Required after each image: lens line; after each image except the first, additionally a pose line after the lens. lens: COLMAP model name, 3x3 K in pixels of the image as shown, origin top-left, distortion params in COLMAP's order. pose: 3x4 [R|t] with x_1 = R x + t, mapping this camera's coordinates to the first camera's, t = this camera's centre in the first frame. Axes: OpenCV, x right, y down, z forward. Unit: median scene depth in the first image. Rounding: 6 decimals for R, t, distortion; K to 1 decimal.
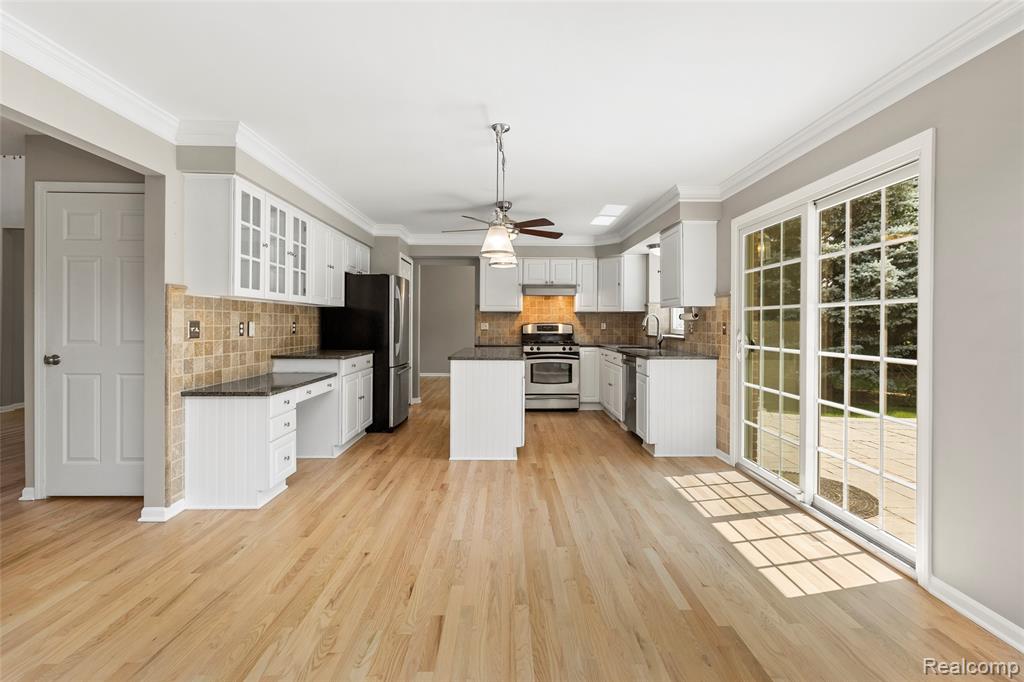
lens RADIAL K [[475.0, 0, 511.6], [0, 475.0, 326.5], [0, 0, 1]] dist [-0.000929, -0.000406]
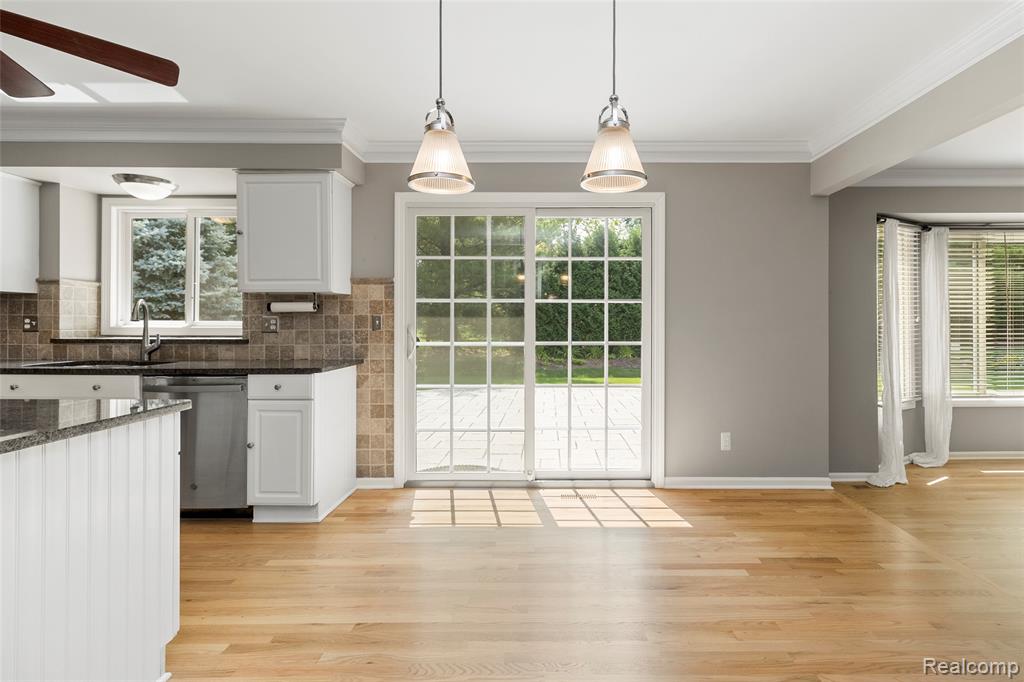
lens RADIAL K [[506.0, 0, 512.3], [0, 506.0, 325.4], [0, 0, 1]] dist [-0.000386, -0.000965]
pose [[0.006557, -0.009983, 0.999929, -0.341130], [0.005980, 0.999933, 0.009944, 0.000411], [-0.999961, 0.005915, 0.006616, 0.641691]]
